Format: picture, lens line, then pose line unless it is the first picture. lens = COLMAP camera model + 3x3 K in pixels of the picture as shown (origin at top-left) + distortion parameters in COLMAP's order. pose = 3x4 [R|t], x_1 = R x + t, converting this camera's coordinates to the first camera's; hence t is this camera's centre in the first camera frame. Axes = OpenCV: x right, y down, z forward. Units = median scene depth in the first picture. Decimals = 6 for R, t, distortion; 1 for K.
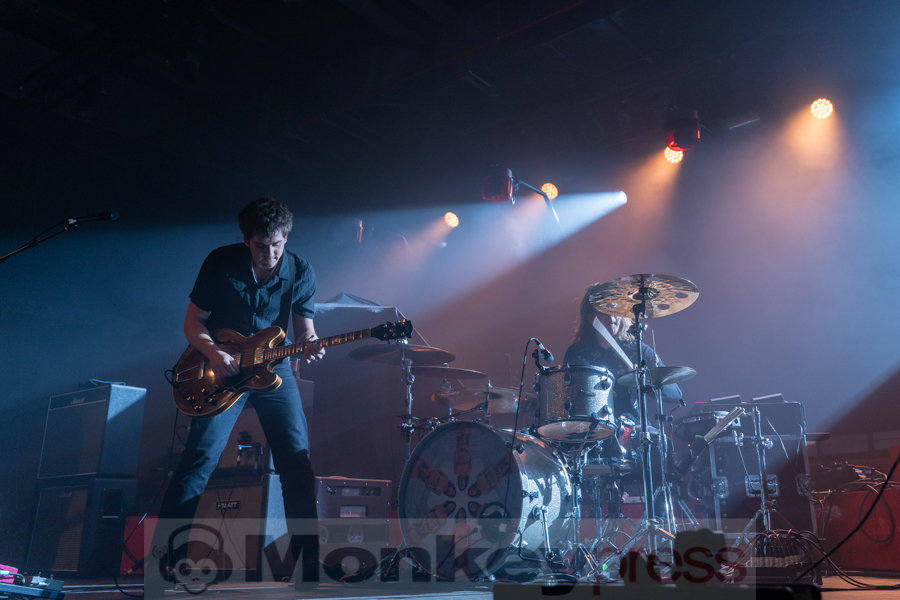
lens RADIAL K [[759.1, 0, 450.0], [0, 759.1, 300.0], [0, 0, 1]] dist [0.005550, 0.002969]
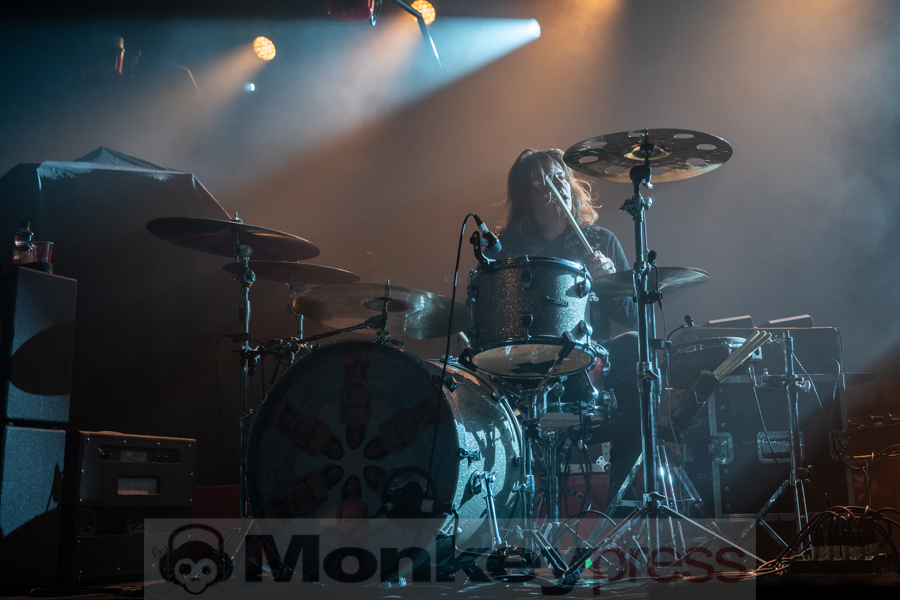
lens RADIAL K [[1133.6, 0, 450.0], [0, 1133.6, 300.0], [0, 0, 1]] dist [0.007456, 0.031095]
pose [[0.983722, 0.030234, 0.177136, -0.073313], [-0.048492, 0.993838, 0.099669, 0.028780], [-0.173031, -0.106636, 0.979127, 0.073890]]
